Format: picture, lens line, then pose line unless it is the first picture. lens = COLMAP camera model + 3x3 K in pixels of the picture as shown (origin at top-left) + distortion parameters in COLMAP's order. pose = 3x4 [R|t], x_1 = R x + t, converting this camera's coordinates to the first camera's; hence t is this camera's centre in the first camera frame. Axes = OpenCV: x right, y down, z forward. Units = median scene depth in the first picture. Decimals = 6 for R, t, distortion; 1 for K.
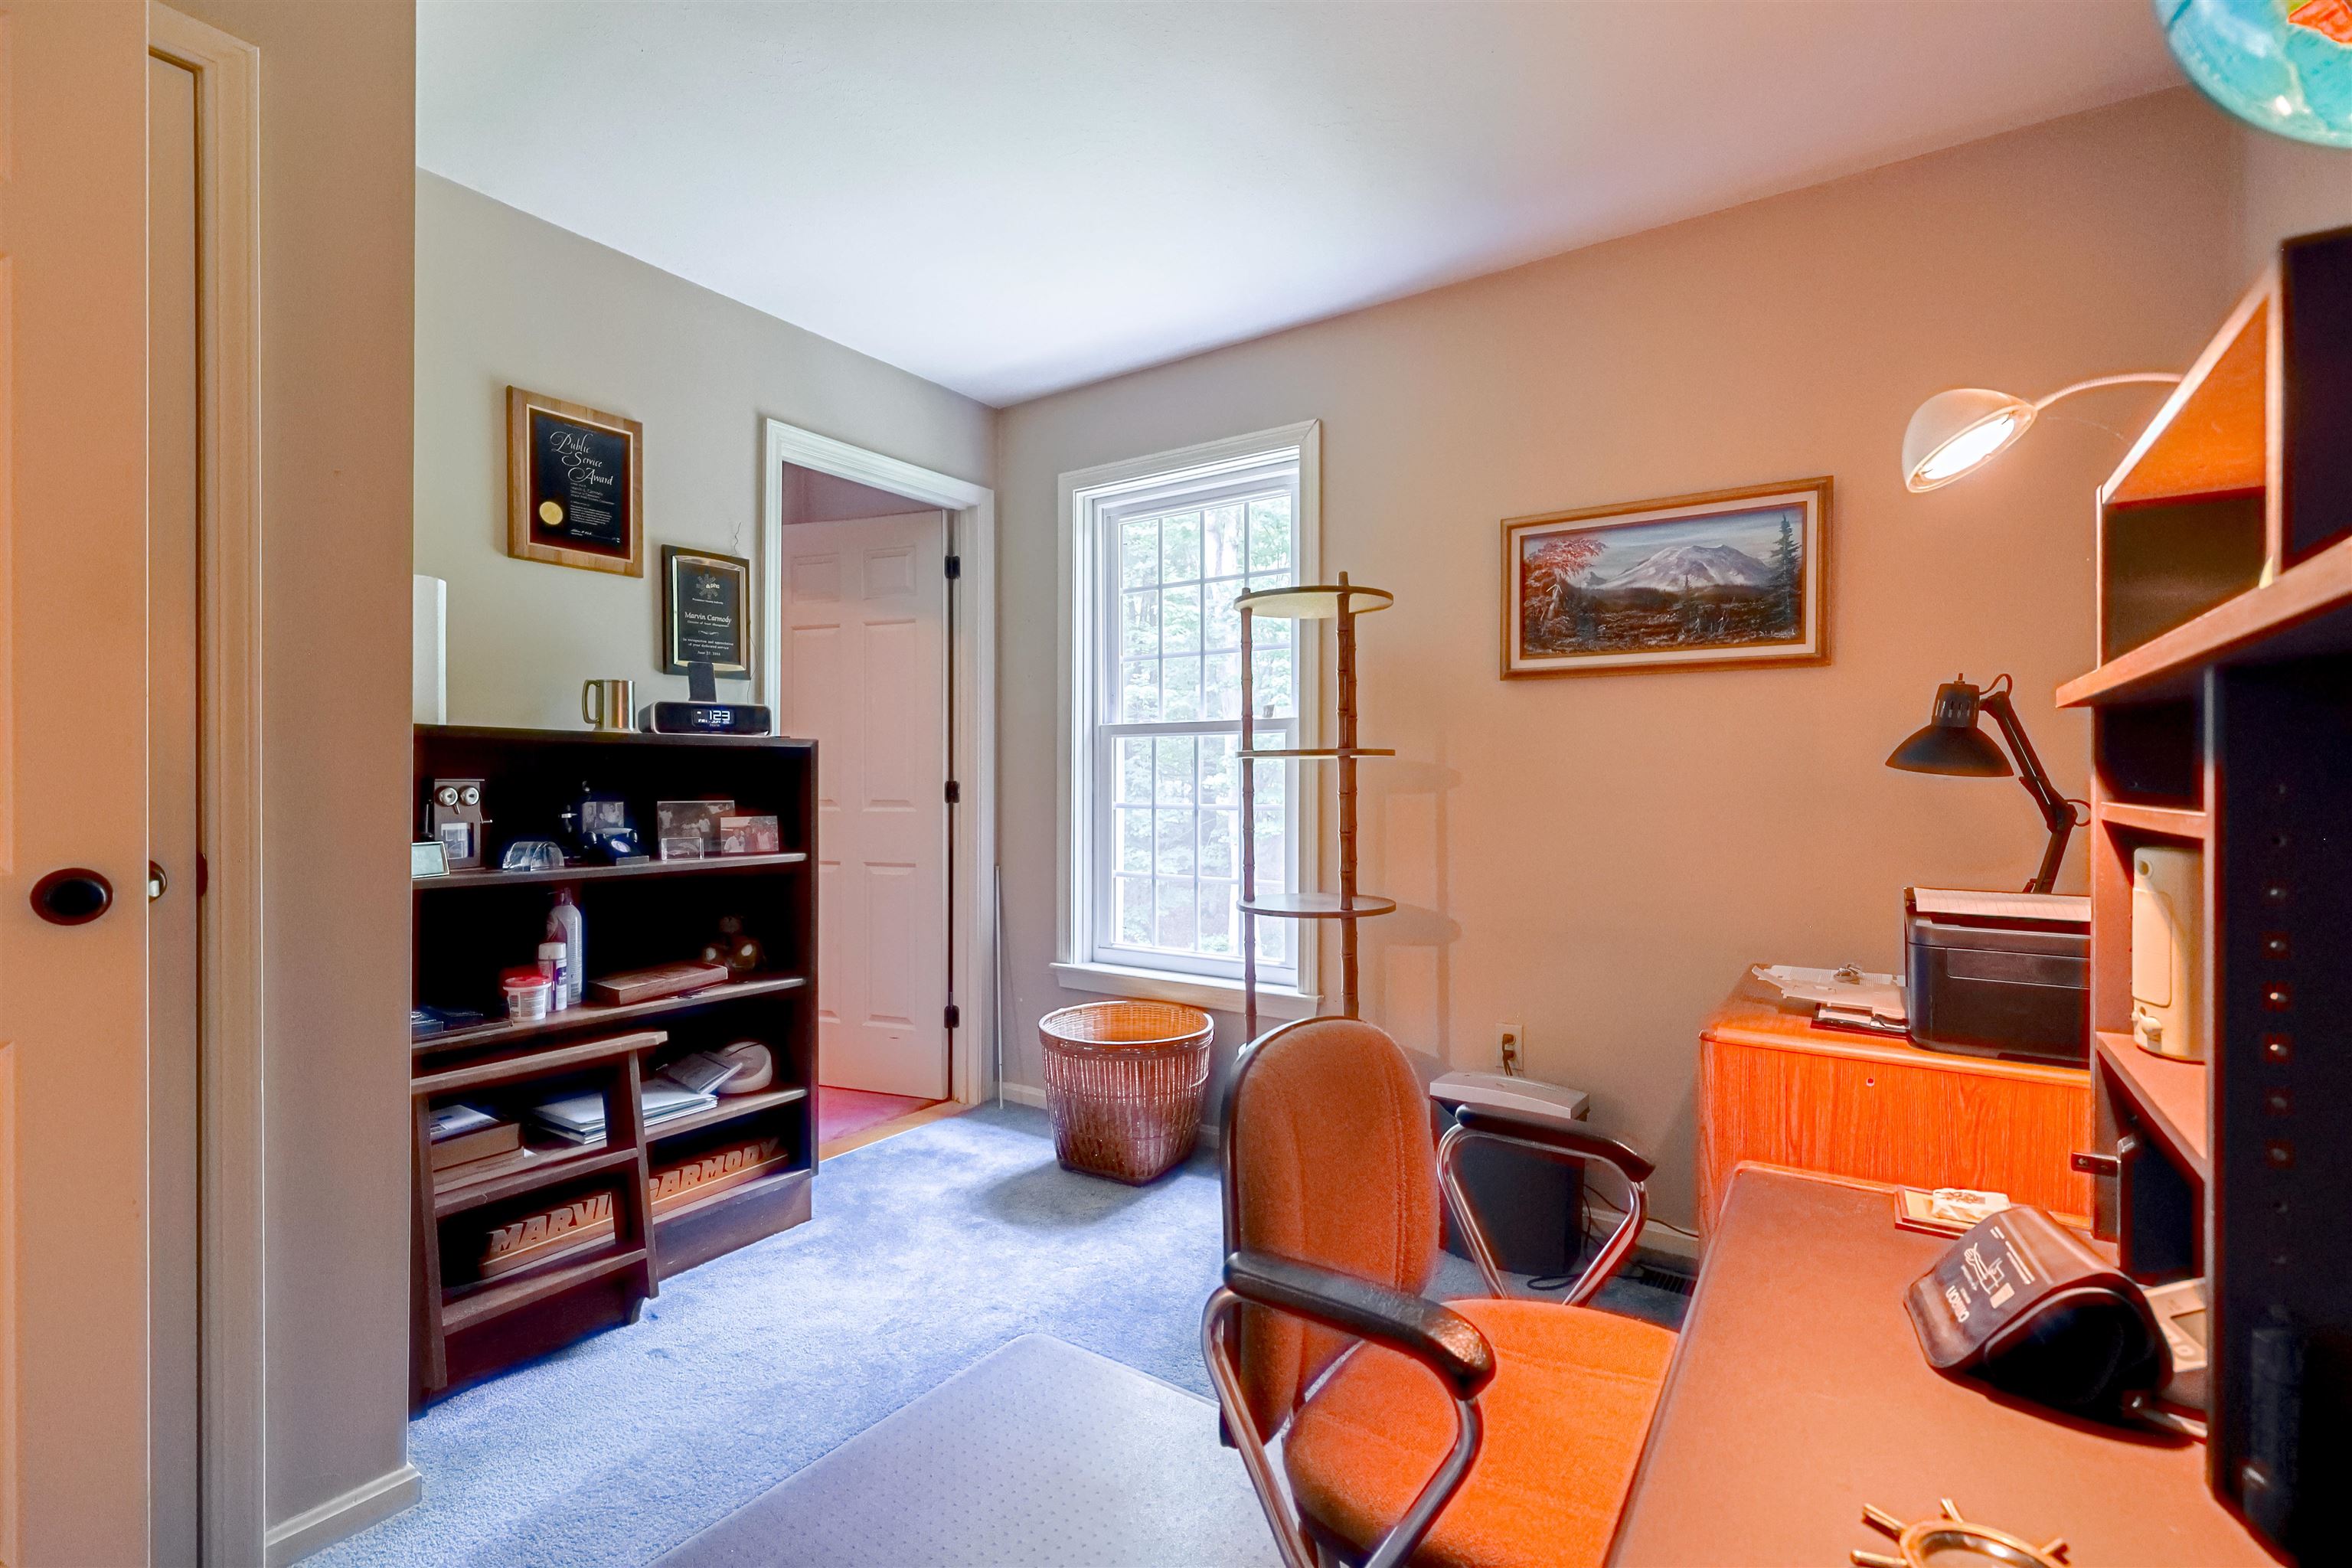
lens RADIAL K [[1051.0, 0, 1176.0], [0, 1051.0, 784.0], [0, 0, 1]] dist [0.003365, 0.000136]
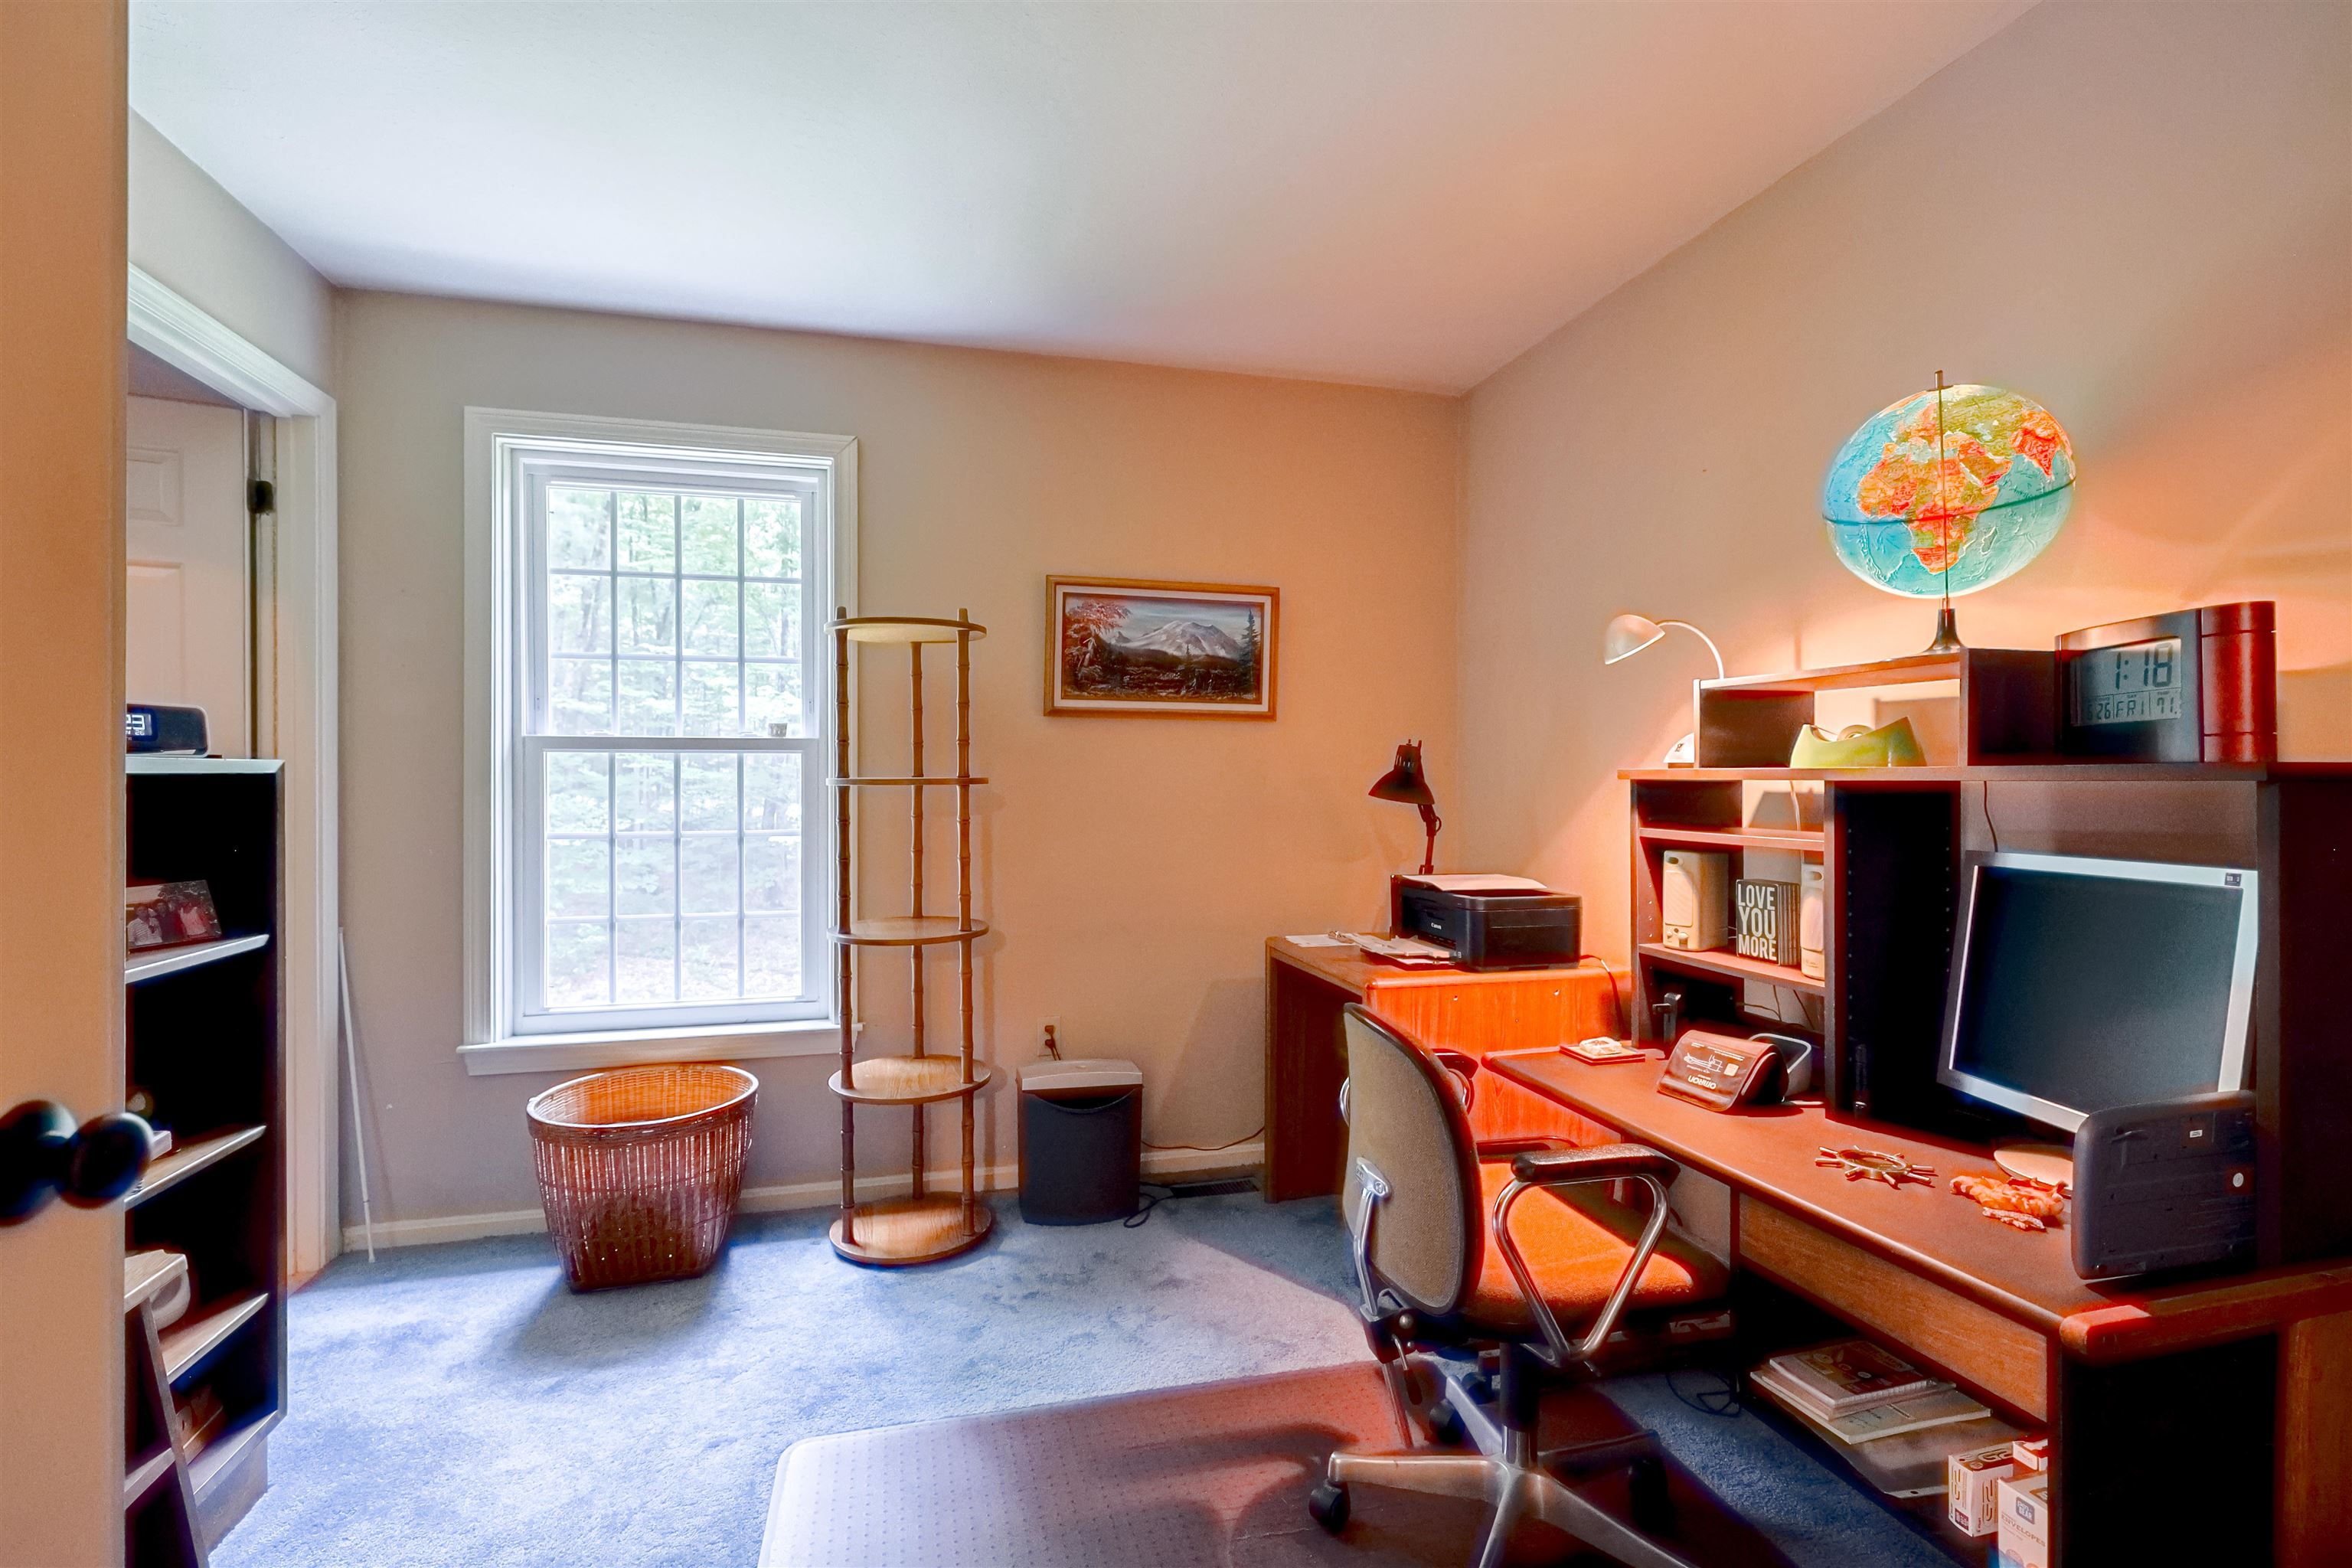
lens RADIAL K [[1069.5, 0, 1176.0], [0, 1069.5, 784.0], [0, 0, 1]] dist [-0.000717, 0.000125]
pose [[0.659620, -0.003852, 0.751590, -0.478815], [0.001641, 0.999992, 0.003684, -0.029407], [-0.751598, -0.001197, 0.659621, 0.132746]]
